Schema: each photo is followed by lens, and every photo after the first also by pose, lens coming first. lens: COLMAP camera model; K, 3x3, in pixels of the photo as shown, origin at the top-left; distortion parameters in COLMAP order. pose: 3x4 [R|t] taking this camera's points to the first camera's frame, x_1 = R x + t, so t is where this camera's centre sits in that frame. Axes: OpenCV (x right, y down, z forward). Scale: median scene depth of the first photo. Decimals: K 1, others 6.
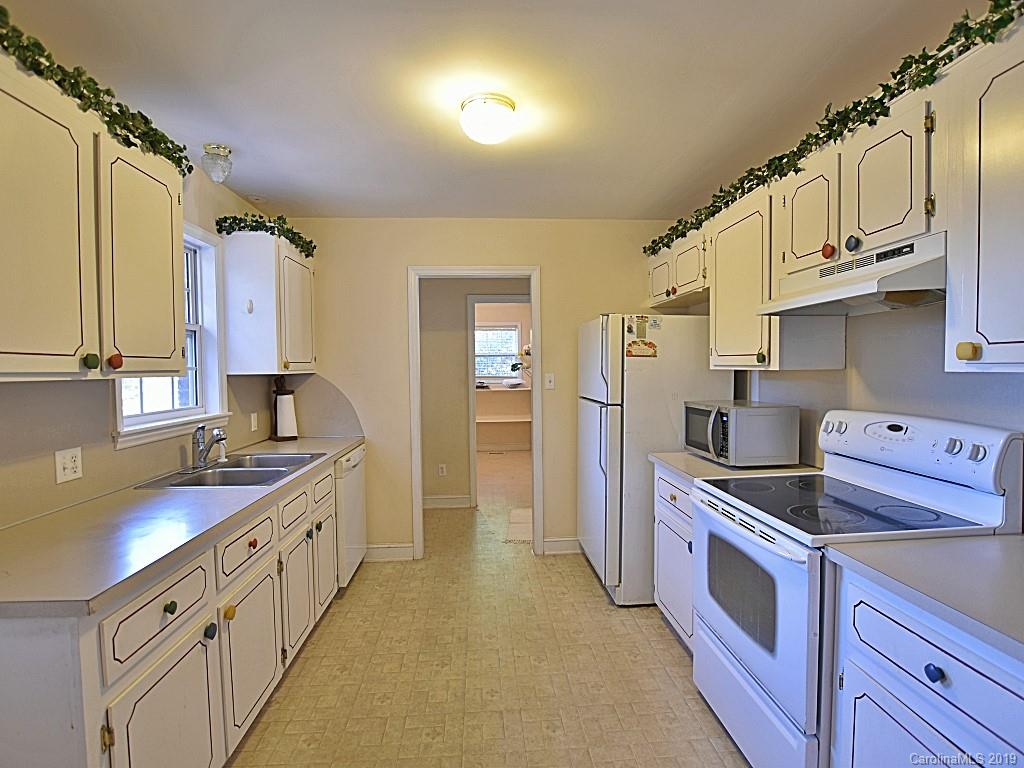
lens RADIAL K [[507.1, 0, 518.0], [0, 507.1, 390.1], [0, 0, 1]] dist [-0.032878, 0.002603]
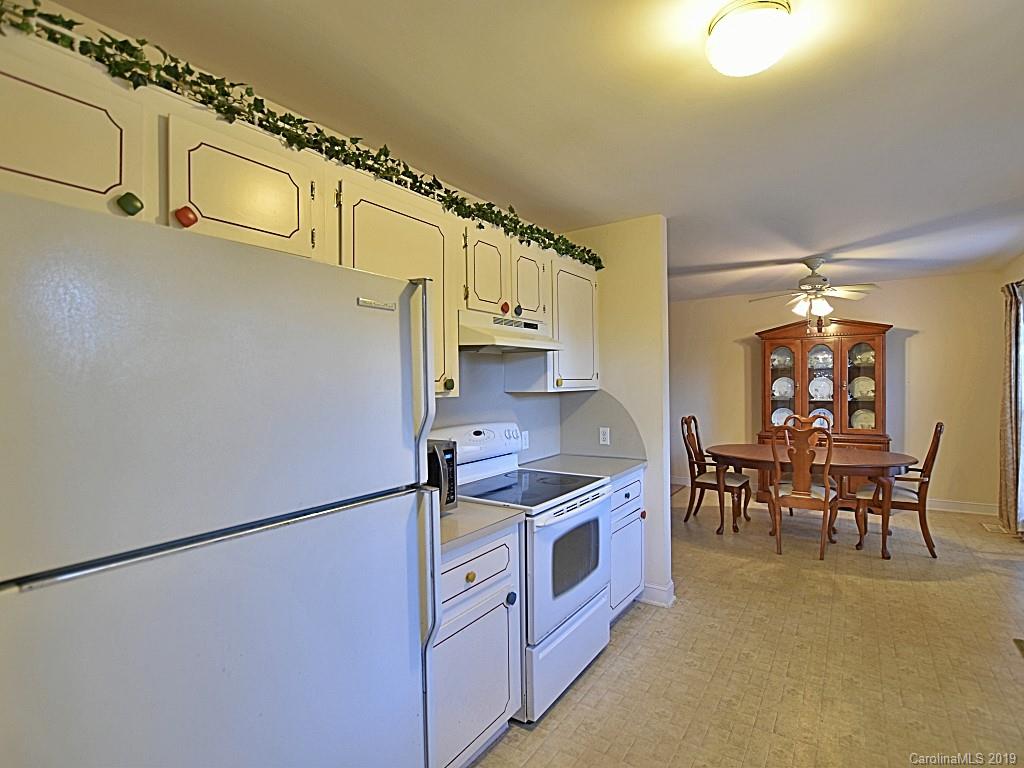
lens RADIAL K [[507.1, 0, 518.0], [0, 507.1, 390.1], [0, 0, 1]] dist [-0.032878, 0.002603]
pose [[-0.788648, 0.013218, 0.614703, -0.226744], [0.051270, 0.997701, 0.044324, -0.095468], [-0.612704, 0.066472, -0.787512, 1.801877]]
